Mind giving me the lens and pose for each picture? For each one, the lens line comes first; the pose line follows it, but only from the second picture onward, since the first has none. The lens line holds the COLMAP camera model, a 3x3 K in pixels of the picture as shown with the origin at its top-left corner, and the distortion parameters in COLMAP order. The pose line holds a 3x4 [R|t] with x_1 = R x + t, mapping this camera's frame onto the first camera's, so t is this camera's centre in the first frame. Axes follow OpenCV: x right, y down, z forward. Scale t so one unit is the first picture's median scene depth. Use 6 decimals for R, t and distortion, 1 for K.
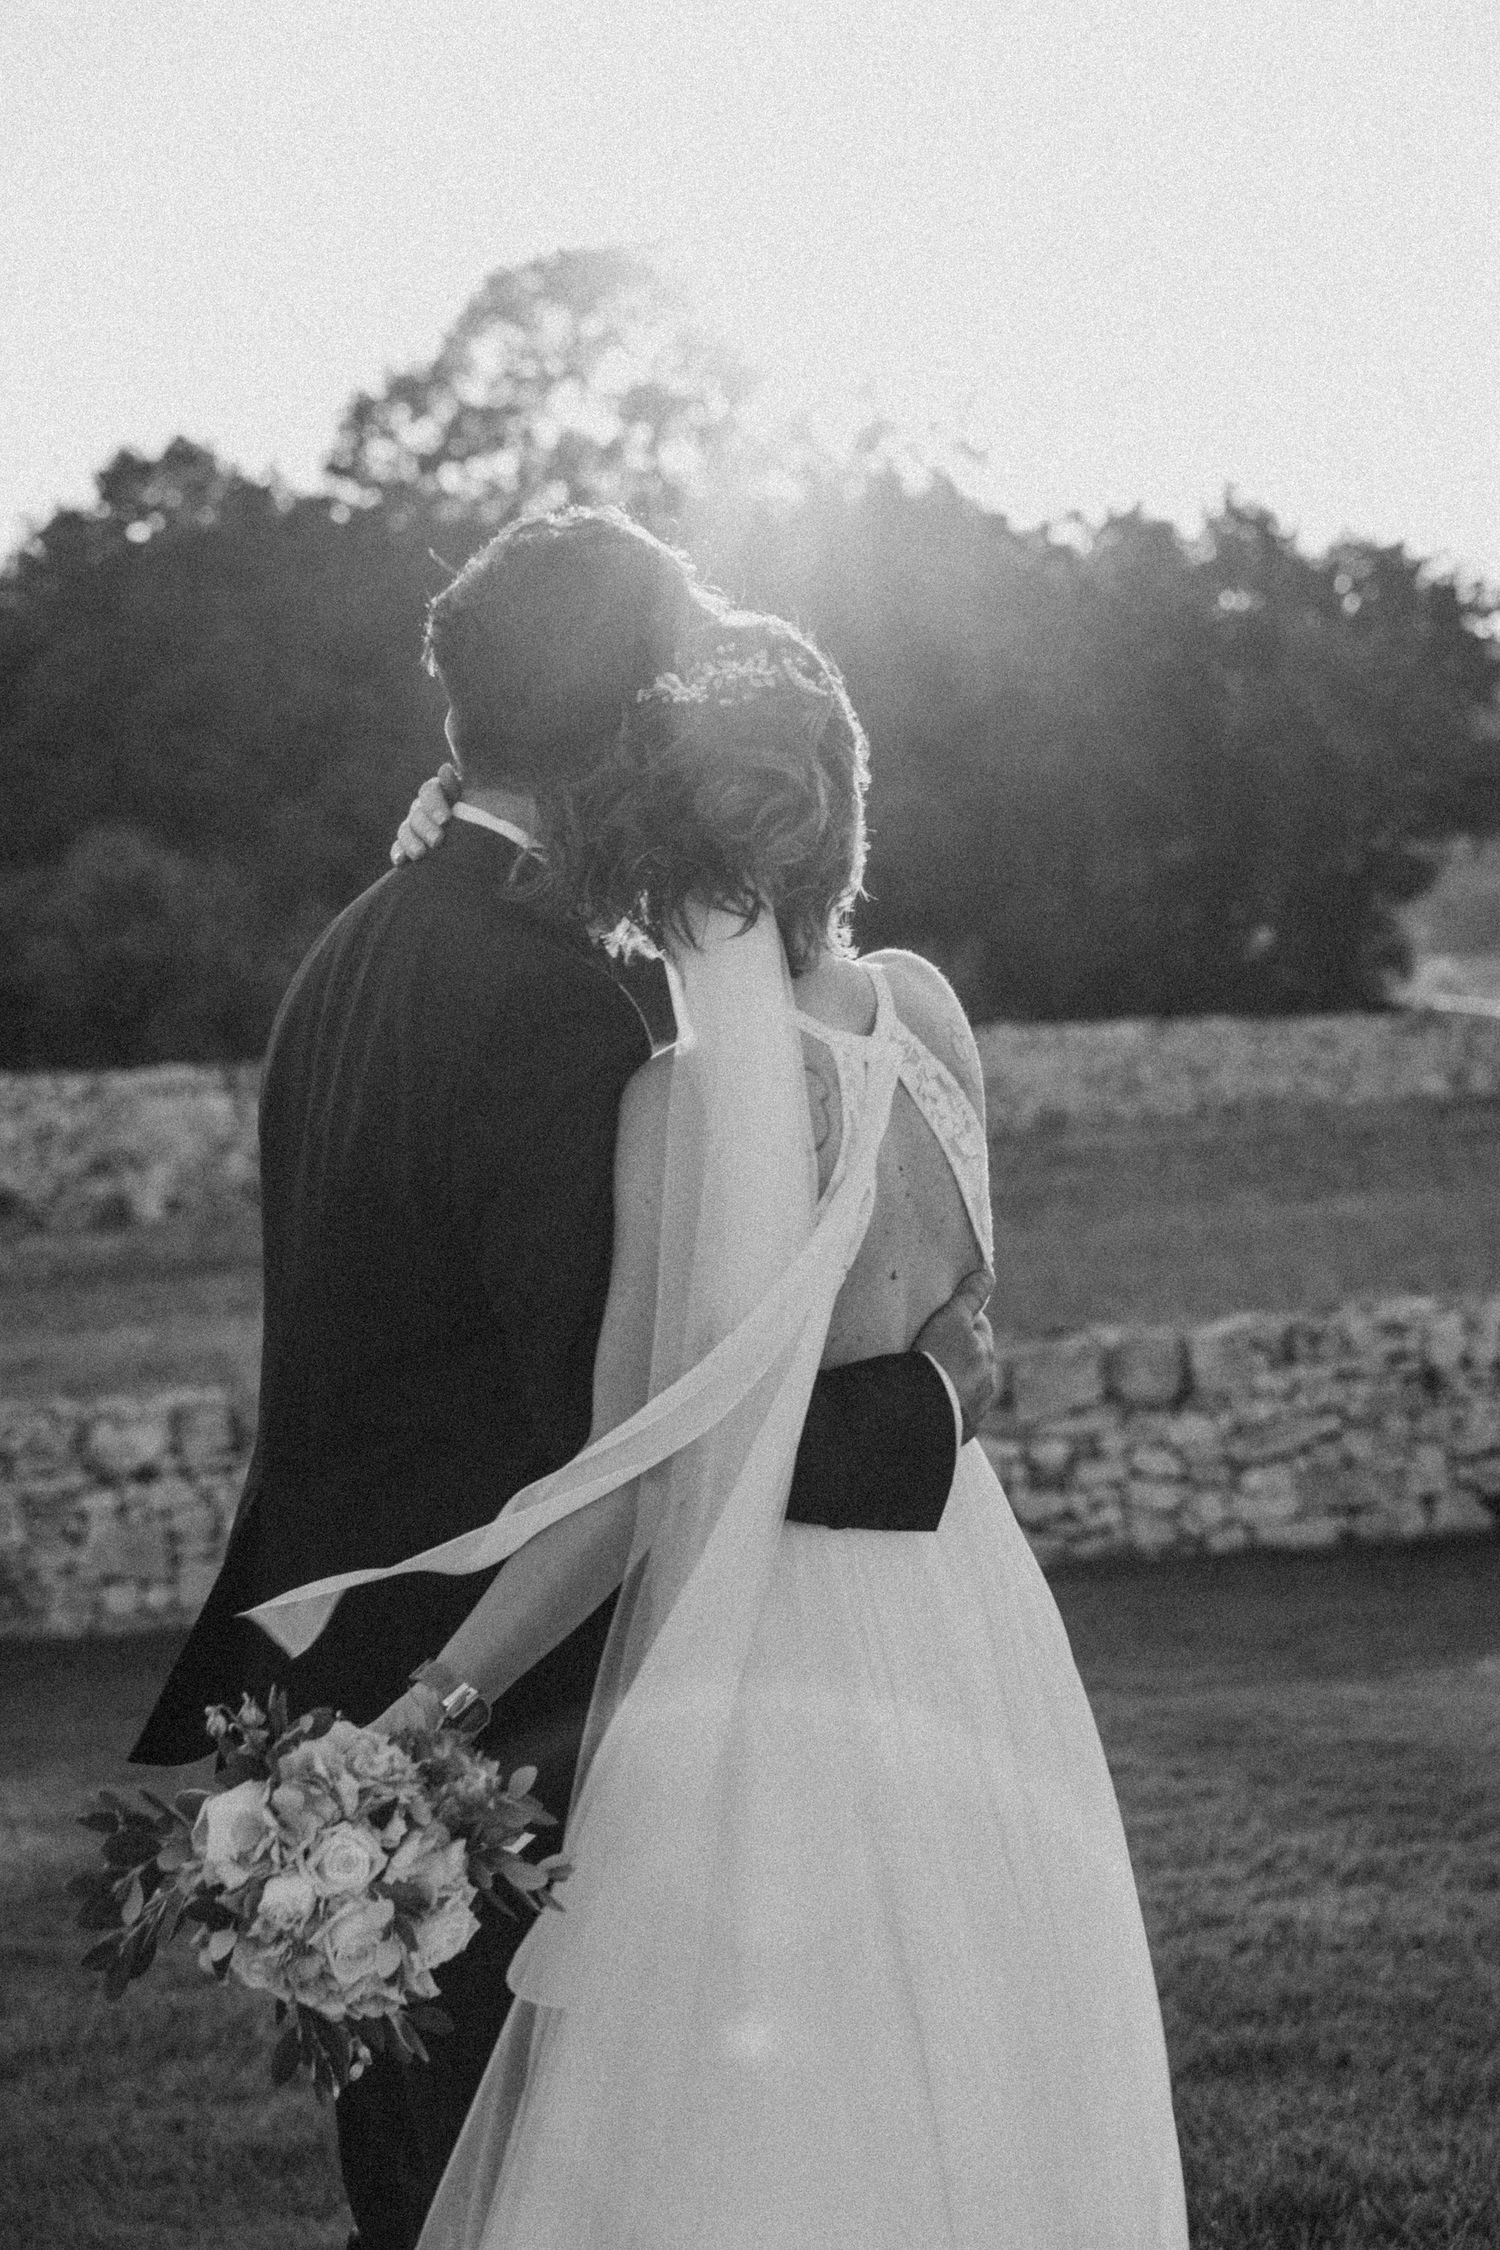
lens RADIAL K [[4714.6, 0, 750.0], [0, 4714.6, 1125.0], [0, 0, 1]] dist [-0.006386, -0.300209]
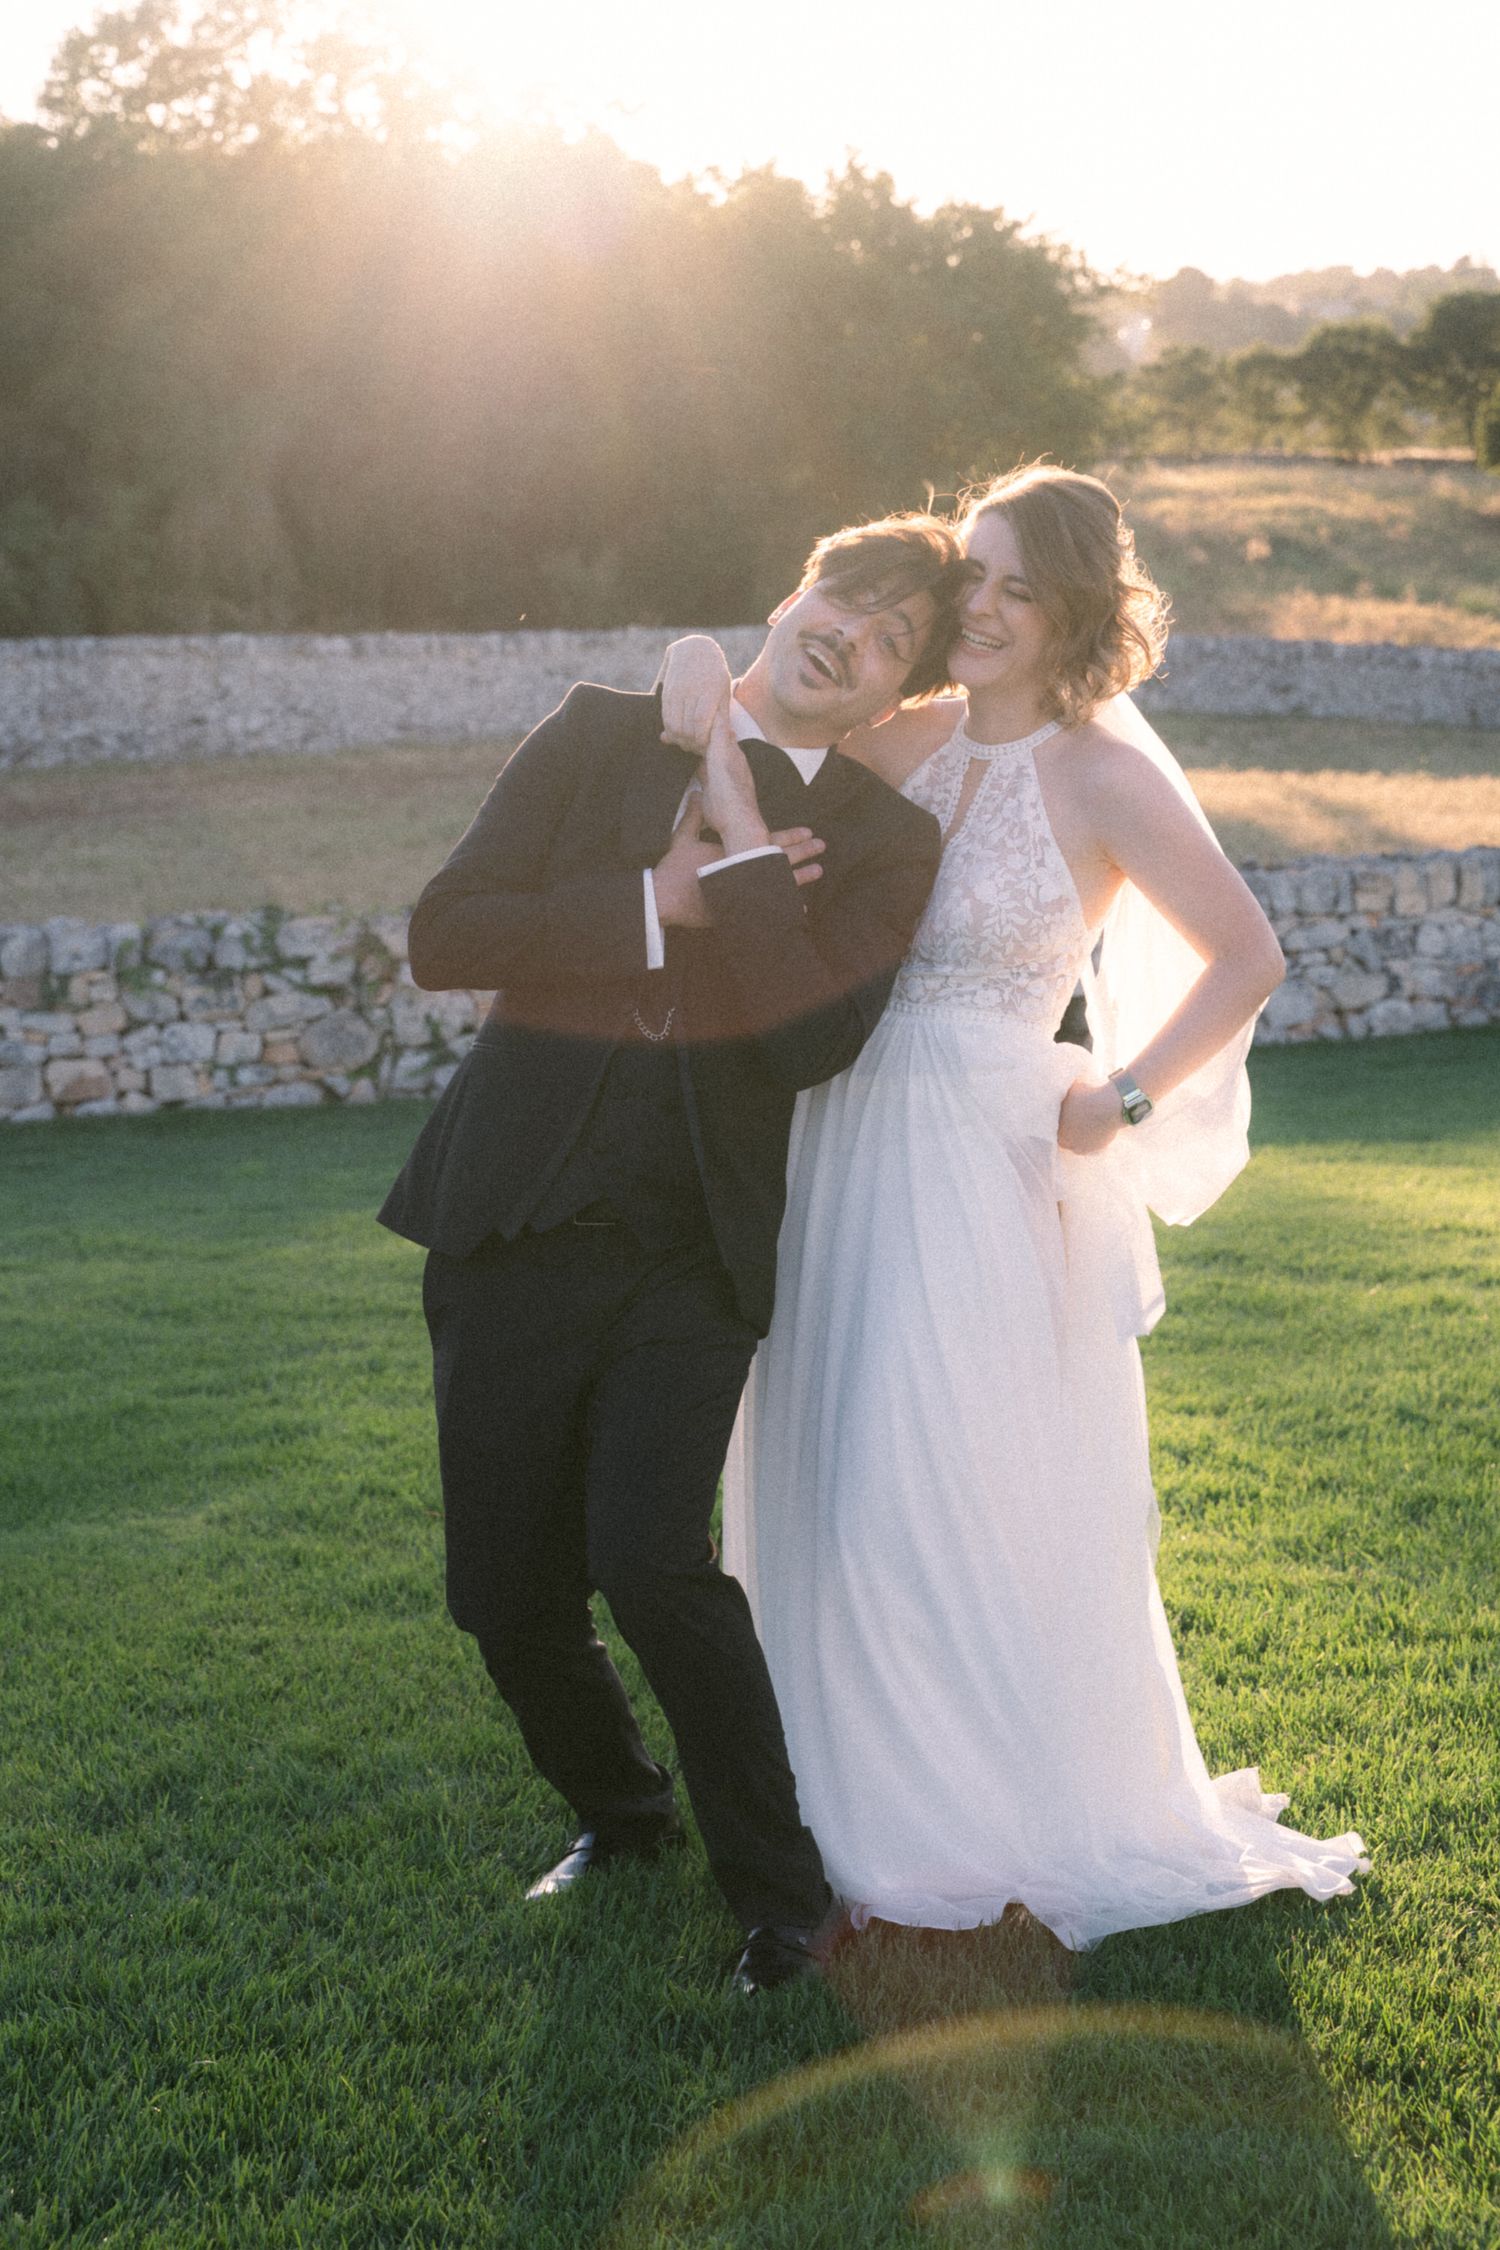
lens RADIAL K [[4209.7, 0, 747.6], [0, 4209.7, 1080.2], [0, 0, 1]] dist [0.005464, 0.449524]
pose [[0.996608, 0.021911, 0.079319, 0.004909], [-0.028804, 0.995807, 0.086830, -0.002670], [-0.077084, -0.088820, 0.993060, -0.051076]]
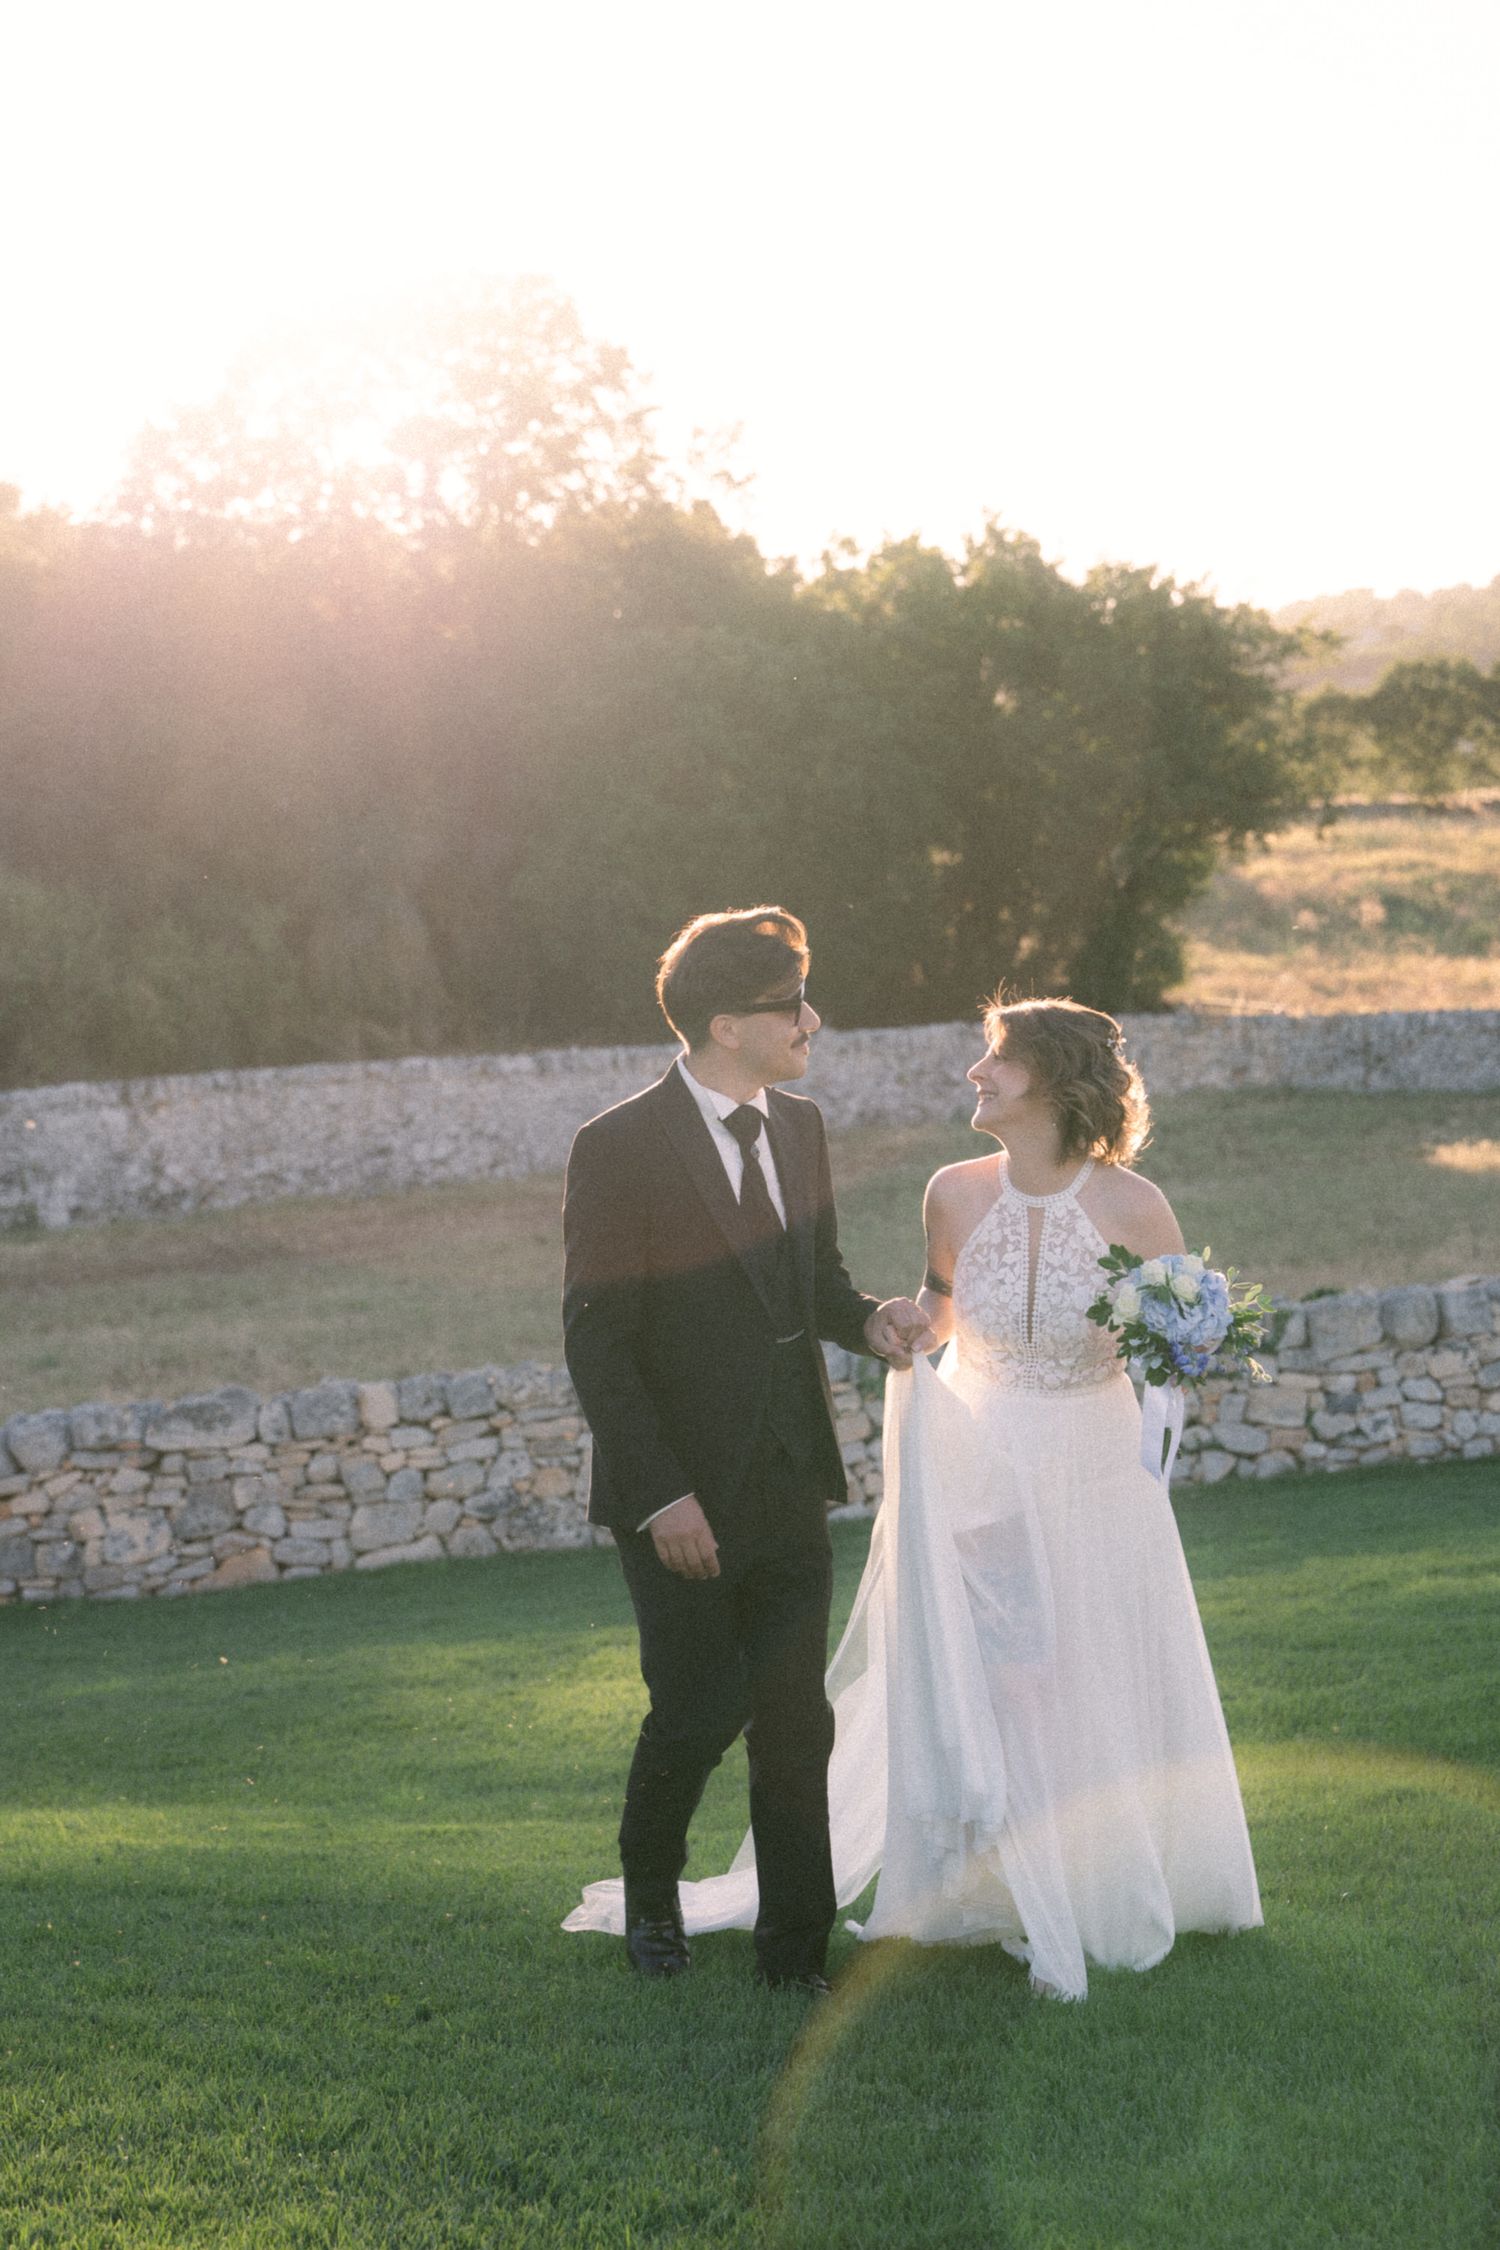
lens RADIAL K [[4818.4, 0, 750.0], [0, 4818.4, 1125.0], [0, 0, 1]] dist [0.010685, -0.087774]
pose [[0.995738, -0.018305, 0.090397, -0.127919], [0.018215, 0.999832, 0.001820, -0.003844], [-0.090415, -0.000165, 0.995904, -0.175993]]
